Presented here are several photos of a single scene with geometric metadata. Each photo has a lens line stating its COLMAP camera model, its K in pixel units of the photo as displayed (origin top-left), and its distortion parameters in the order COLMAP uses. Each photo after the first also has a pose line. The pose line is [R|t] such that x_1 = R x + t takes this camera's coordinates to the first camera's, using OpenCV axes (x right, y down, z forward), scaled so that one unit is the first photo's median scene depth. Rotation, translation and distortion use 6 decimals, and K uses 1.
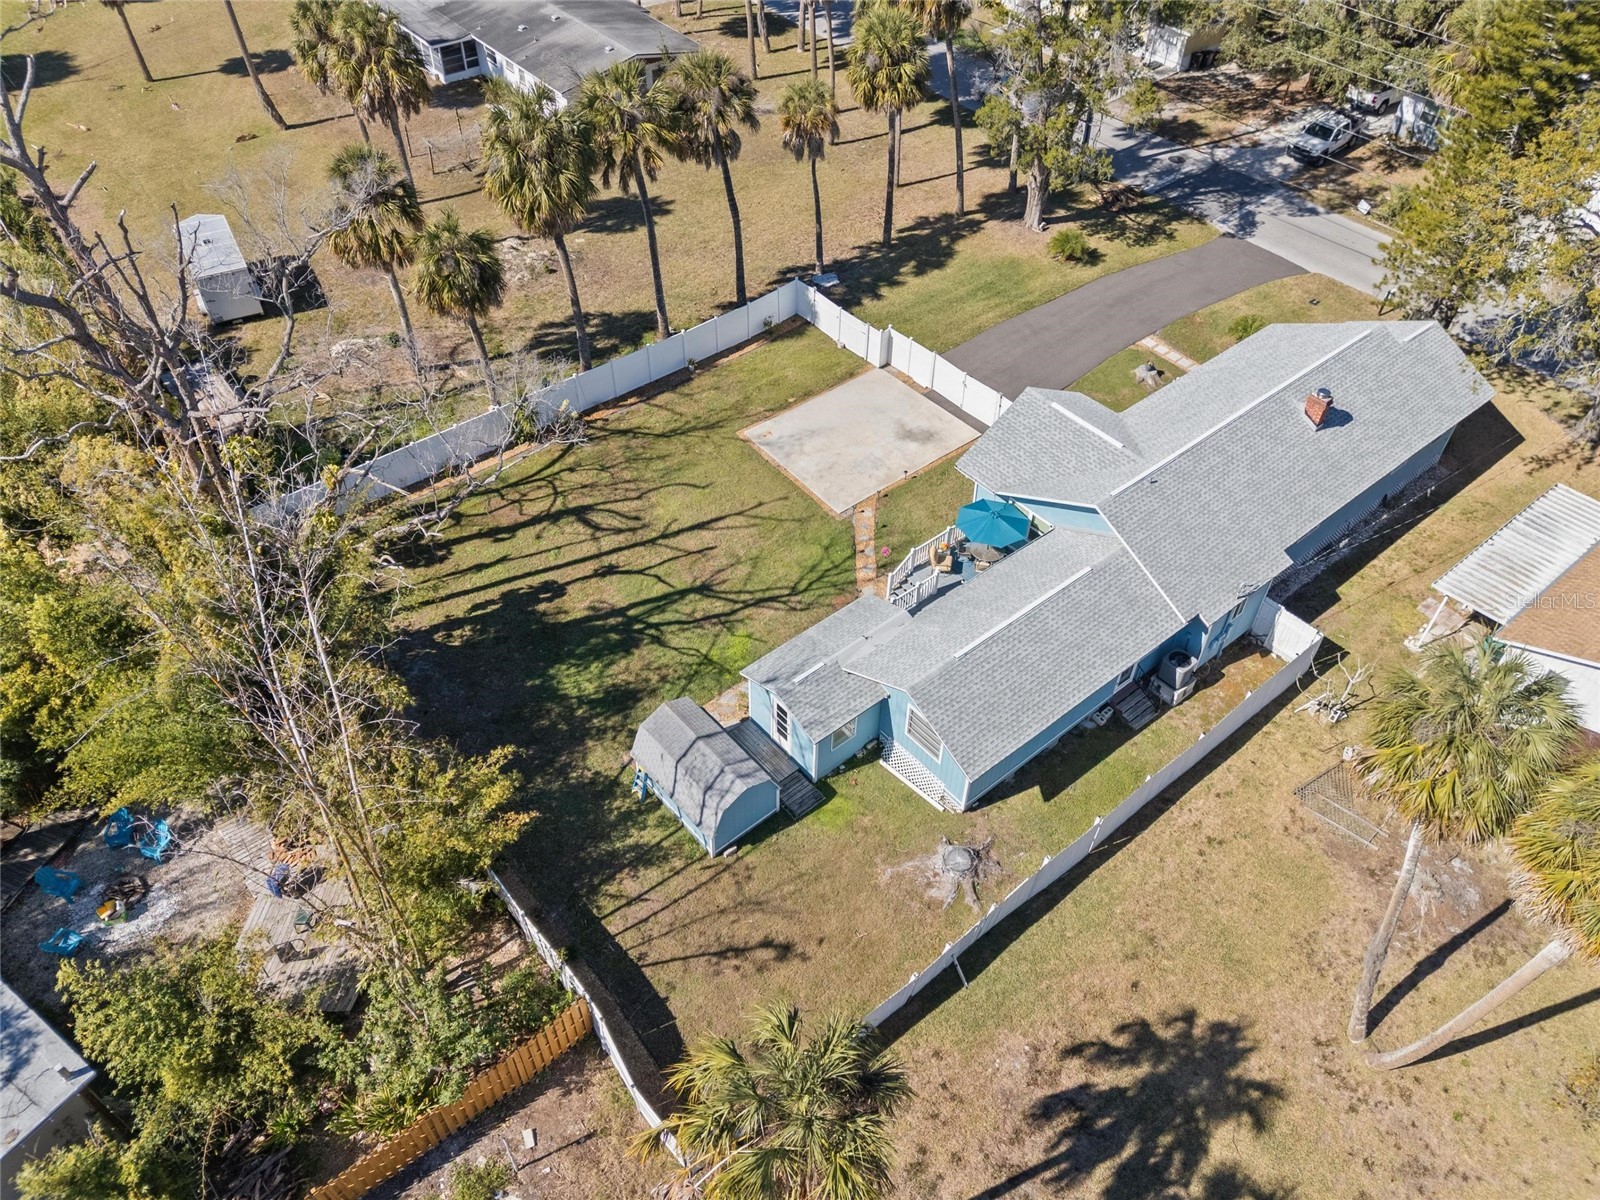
lens RADIAL K [[1150.9, 0, 800.0], [0, 1150.9, 600.0], [0, 0, 1]] dist [0.051643, -0.005628]
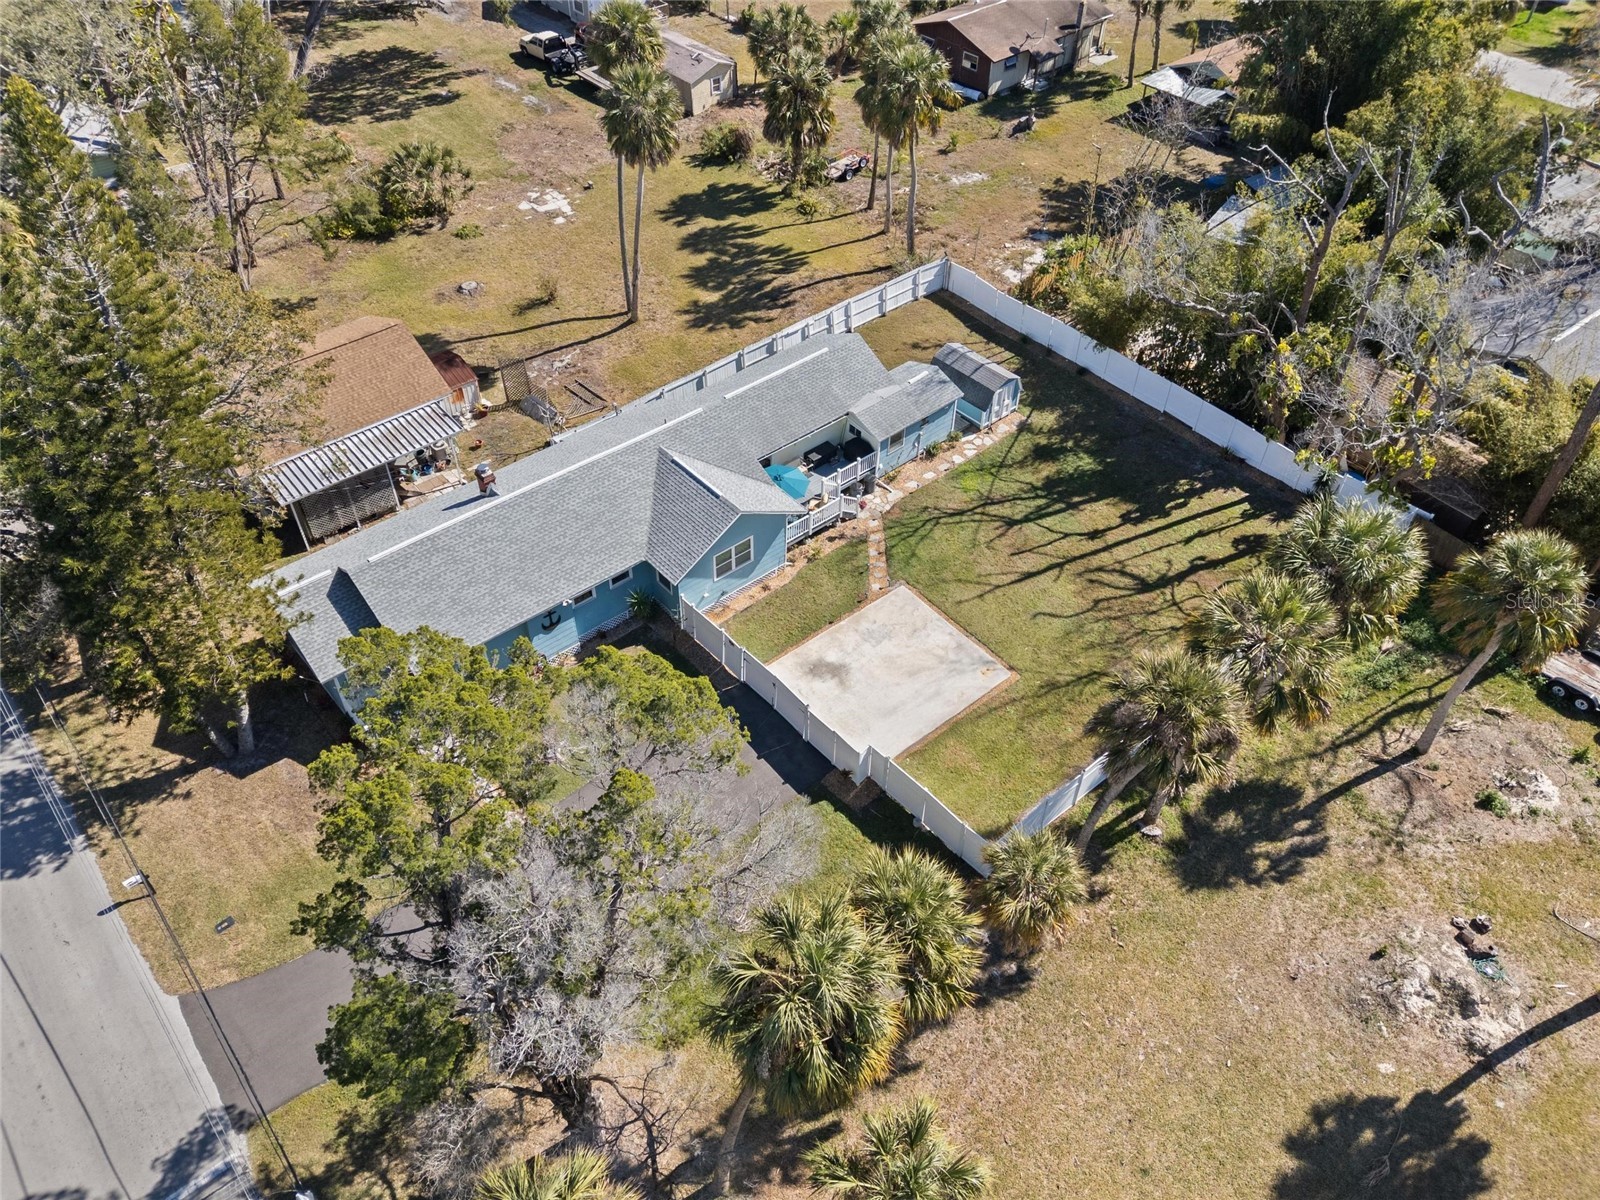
lens RADIAL K [[1139.2, 0, 801.9], [0, 1139.2, 638.9], [0, 0, 1]] dist [0.038347, -0.004830]
pose [[-0.999520, -0.005163, -0.030535, 0.174178], [-0.030258, -0.047214, 0.998426, -1.225979], [-0.006596, 0.998871, 0.047035, 1.076509]]
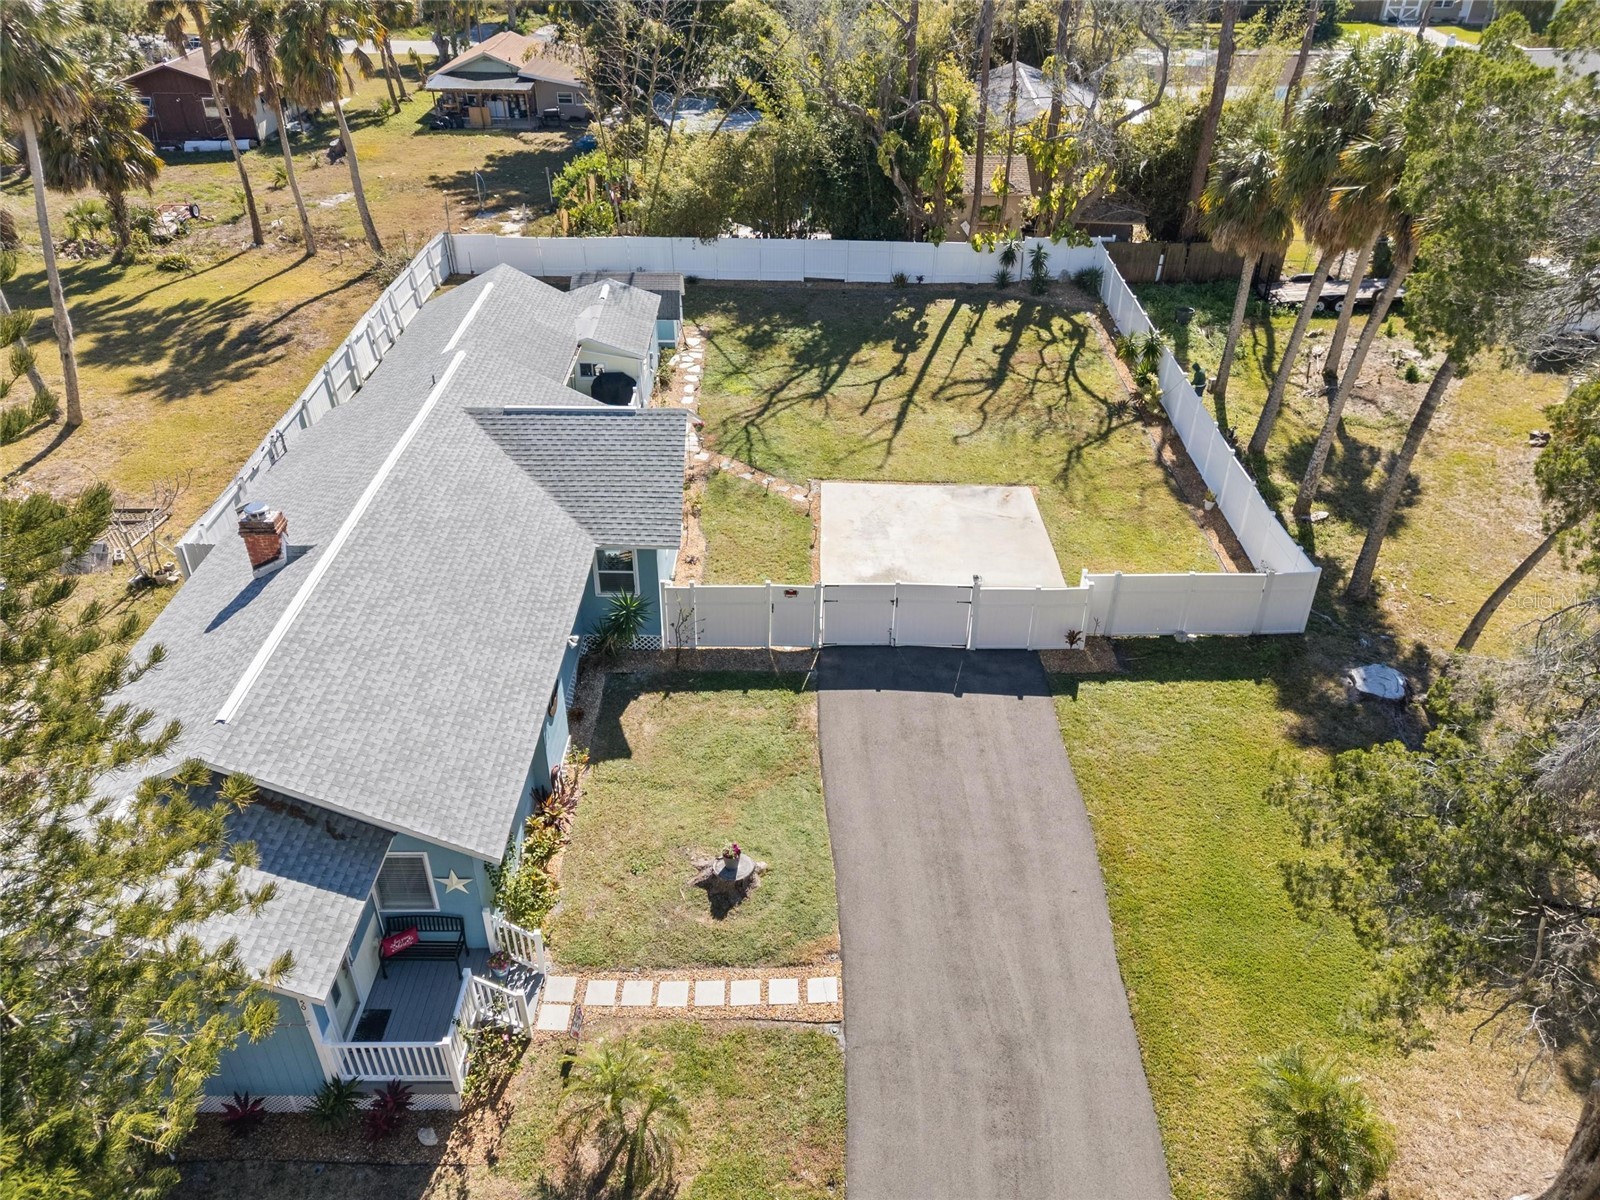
lens RADIAL K [[1156.5, 0, 805.8], [0, 1156.5, 612.0], [0, 0, 1]] dist [0.046566, -0.003074]
pose [[-0.641559, 0.424271, -0.639059, 0.626290], [-0.562749, 0.305812, 0.767979, -0.701117], [0.521263, 0.852334, 0.042561, 1.116759]]
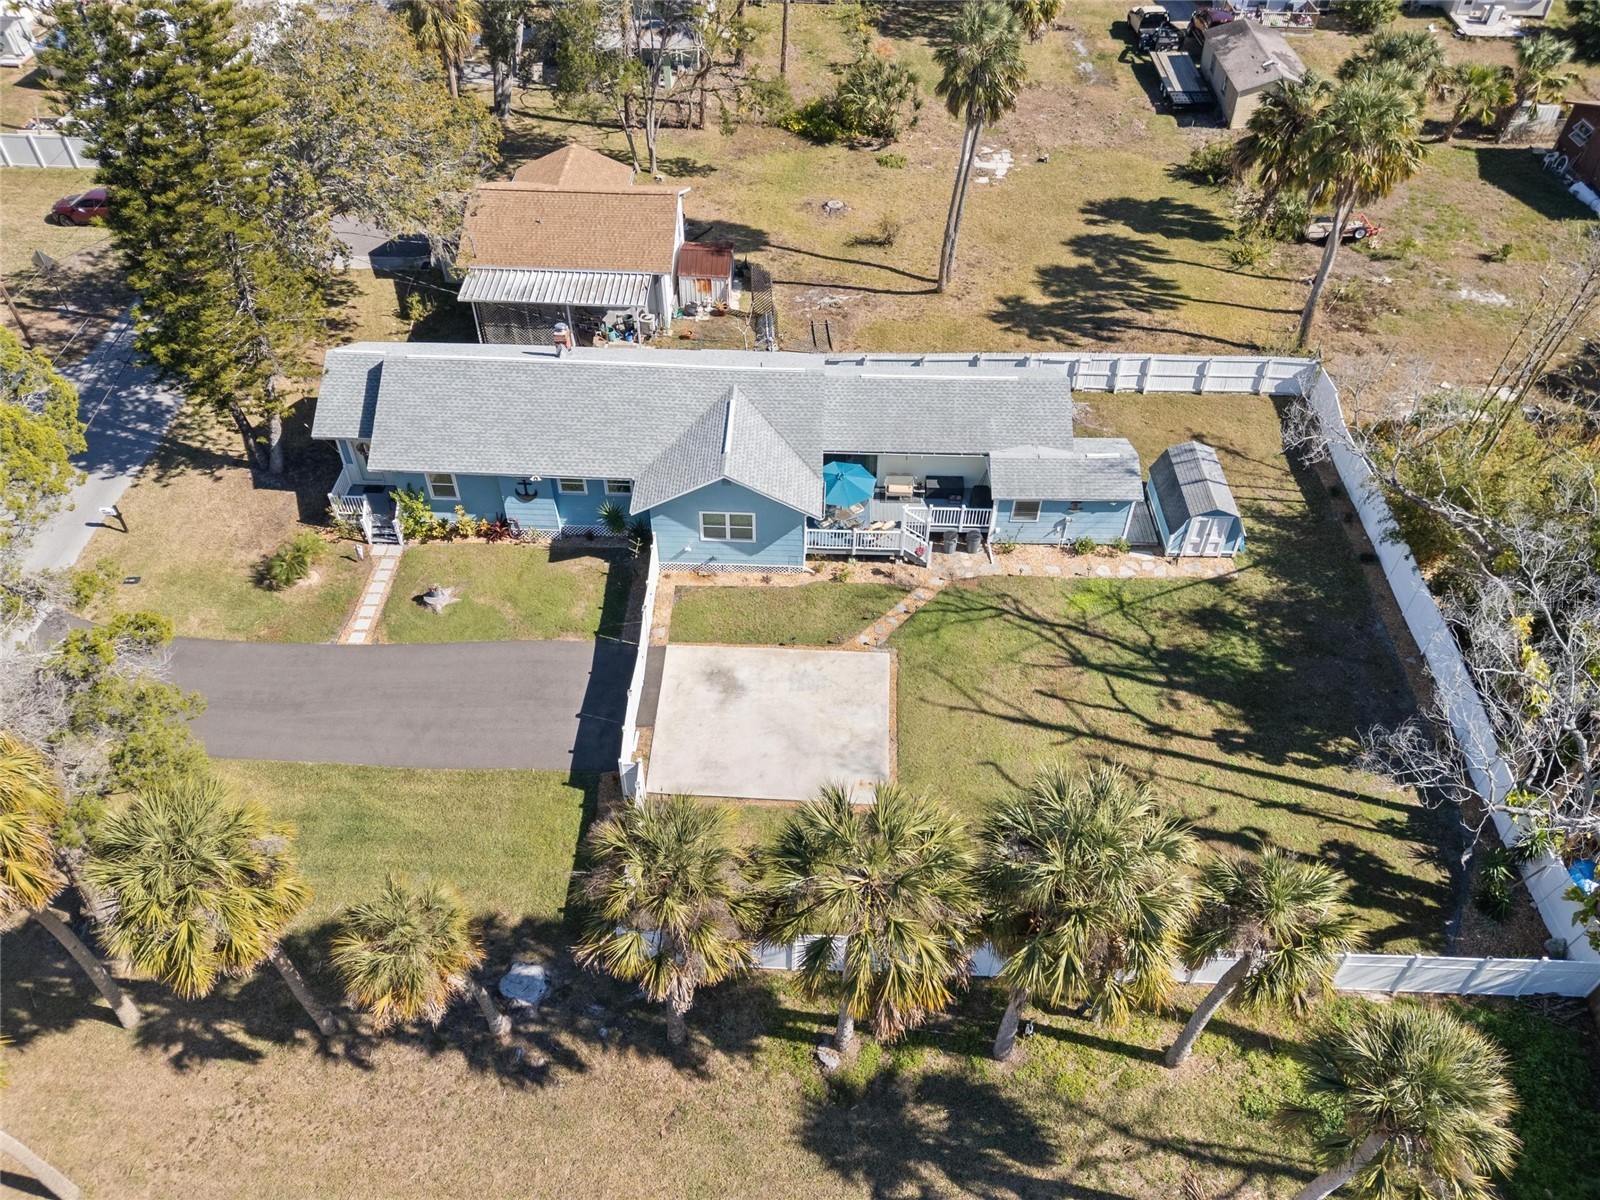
lens RADIAL K [[1139.2, 0, 801.9], [0, 1139.2, 638.9], [0, 0, 1]] dist [0.038347, -0.004830]
pose [[-0.752571, -0.493481, 0.436020, -0.316487], [0.462124, 0.075927, 0.883559, -0.958834], [-0.469125, 0.866436, 0.170909, 0.937398]]
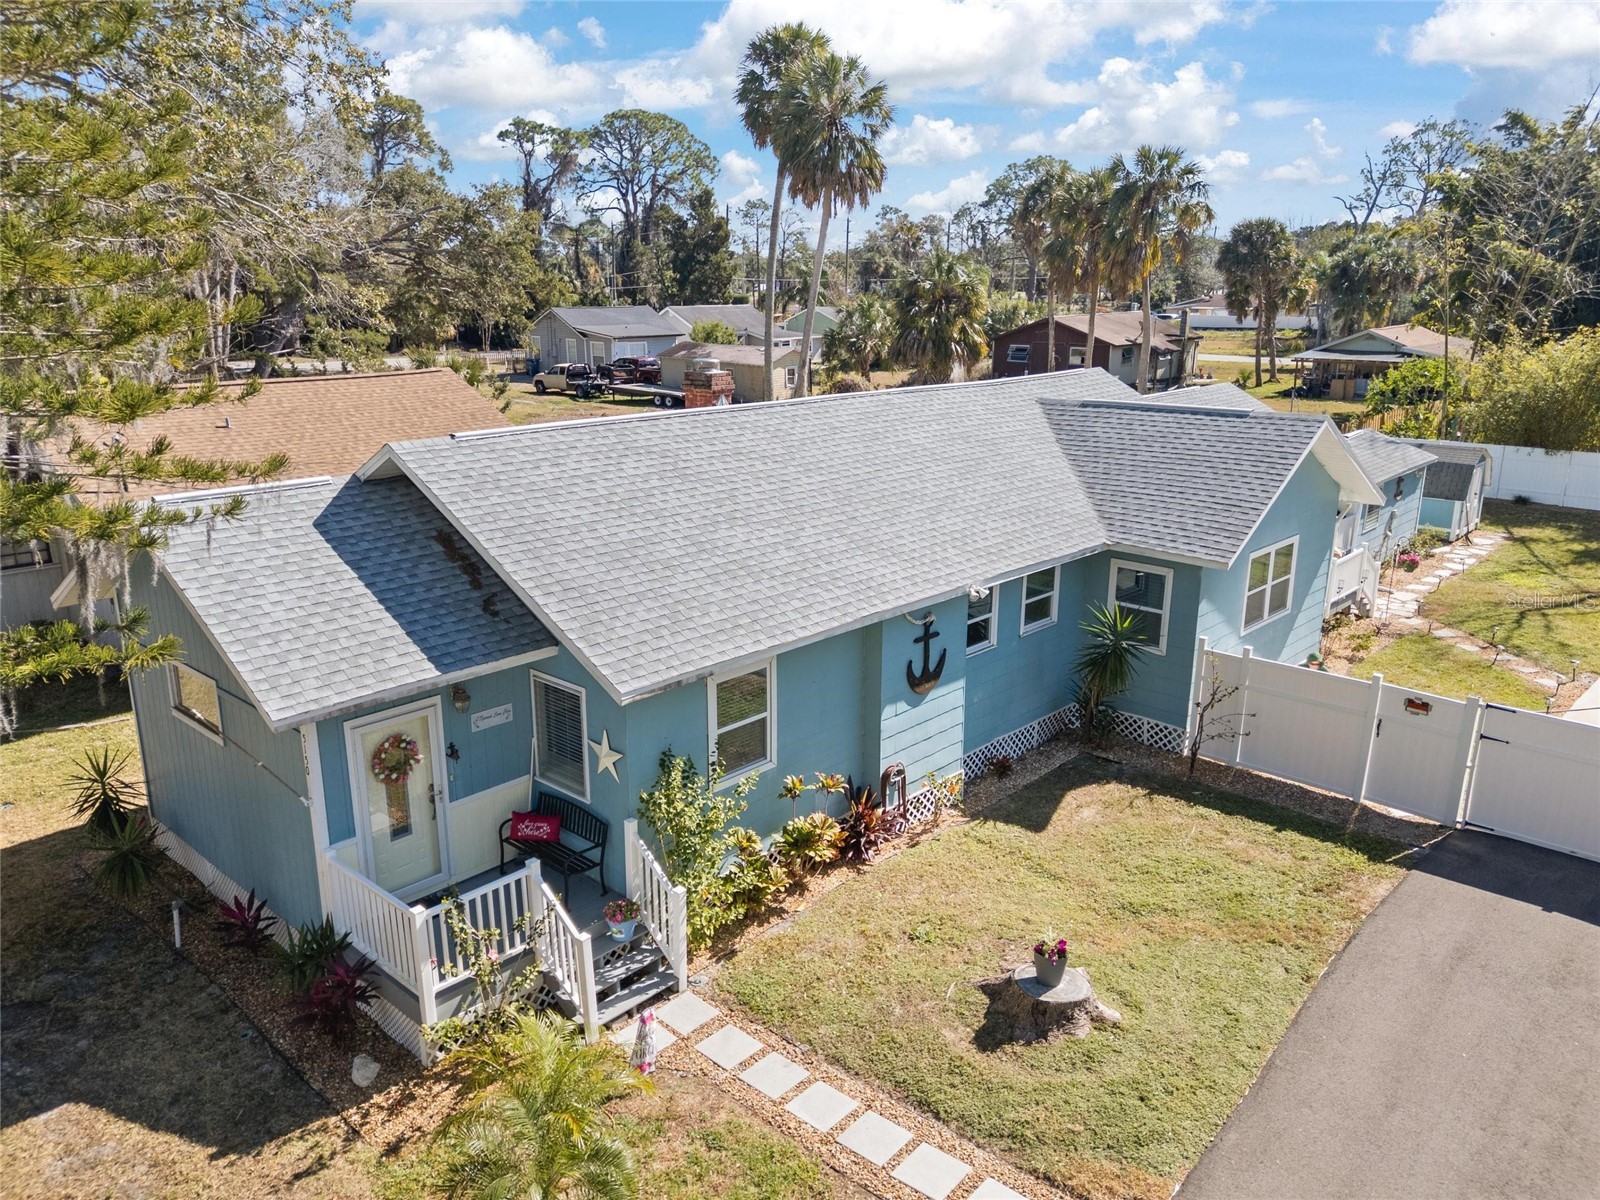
lens RADIAL K [[1163.5, 0, 800.2], [0, 1163.5, 621.6], [0, 0, 1]] dist [0.063327, -0.002565]
pose [[-0.992056, 0.030316, -0.122086, 0.453609], [-0.094778, 0.458011, 0.883880, -0.530503], [0.082712, 0.888430, -0.451499, 1.265596]]
